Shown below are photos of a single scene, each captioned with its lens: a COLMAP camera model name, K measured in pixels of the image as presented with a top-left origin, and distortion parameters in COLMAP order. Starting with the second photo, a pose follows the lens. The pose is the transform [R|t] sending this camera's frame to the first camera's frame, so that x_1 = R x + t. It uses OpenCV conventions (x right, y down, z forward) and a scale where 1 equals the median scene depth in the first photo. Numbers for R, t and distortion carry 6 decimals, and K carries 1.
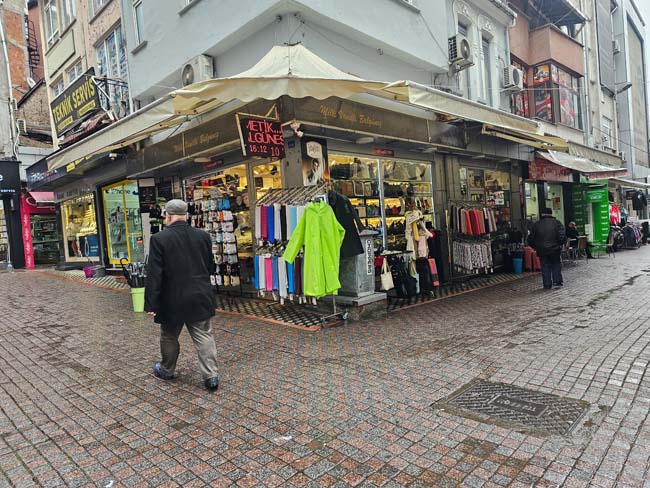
lens RADIAL K [[440.3, 0, 325.0], [0, 440.3, 244.0], [0, 0, 1]] dist [0.038543, -0.038670]
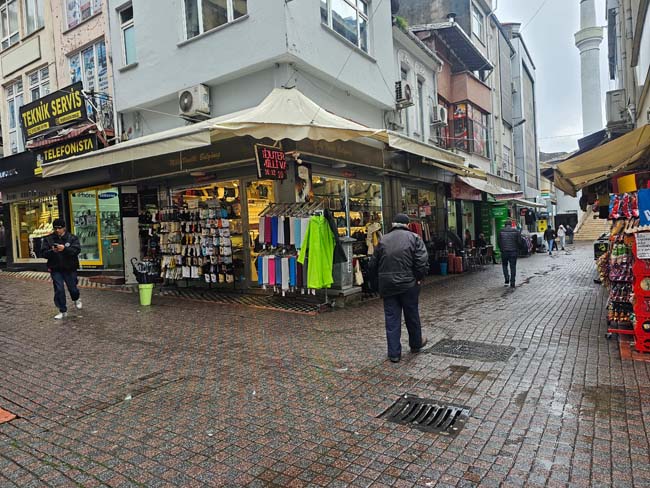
lens RADIAL K [[440.3, 0, 325.0], [0, 440.3, 244.0], [0, 0, 1]] dist [0.038543, -0.038670]
pose [[0.982043, 0.017244, 0.187865, -0.146917], [-0.014644, 0.999777, -0.015219, 0.004743], [-0.188086, 0.012194, 0.982077, -0.173416]]
